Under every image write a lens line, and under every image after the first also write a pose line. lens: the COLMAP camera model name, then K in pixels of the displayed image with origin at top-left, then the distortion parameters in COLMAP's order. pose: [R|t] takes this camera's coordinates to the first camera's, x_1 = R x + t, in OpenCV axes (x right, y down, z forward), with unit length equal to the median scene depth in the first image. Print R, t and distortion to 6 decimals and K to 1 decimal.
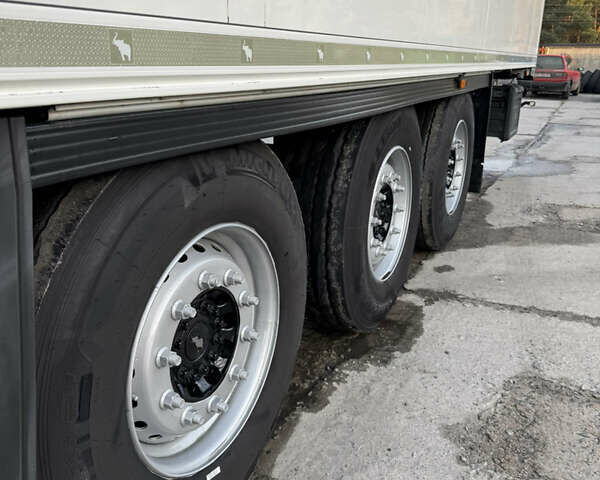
lens RADIAL K [[547.7, 0, 303.7], [0, 547.7, 242.0], [0, 0, 1]] dist [0.171752, -0.323660]
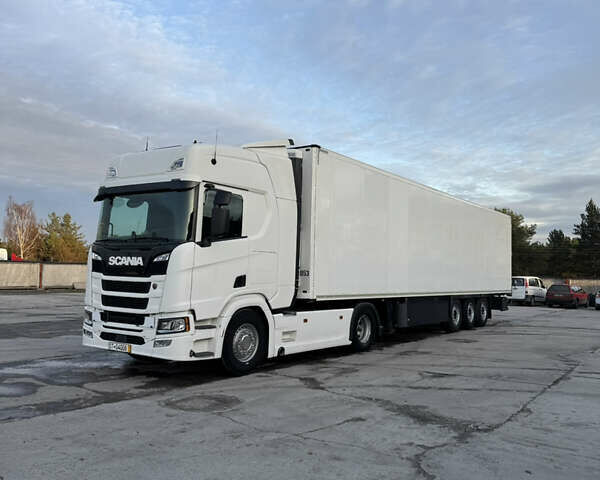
lens RADIAL K [[547.7, 0, 303.7], [0, 547.7, 242.0], [0, 0, 1]] dist [0.171752, -0.323660]
pose [[0.989837, -0.000814, -0.142203, -0.722980], [-0.052072, 0.928457, -0.367772, 1.402980], [0.132329, 0.371439, 0.918979, -4.697373]]
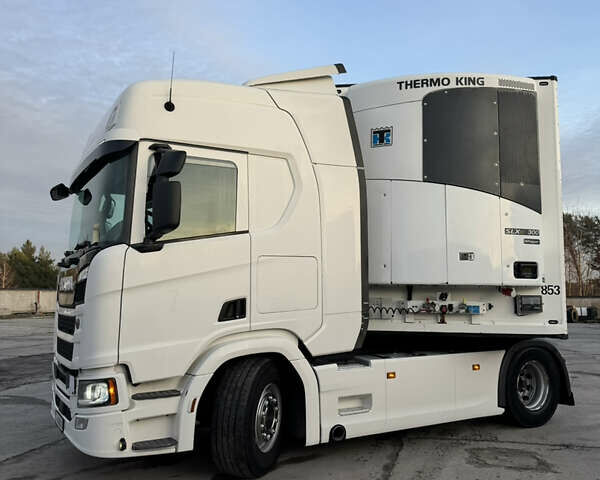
lens RADIAL K [[547.7, 0, 303.7], [0, 547.7, 242.0], [0, 0, 1]] dist [0.171752, -0.323660]
pose [[0.848078, -0.079202, -0.523919, -0.429059], [-0.139898, 0.920212, -0.365567, 0.972320], [0.511070, 0.383324, 0.769331, -3.361062]]
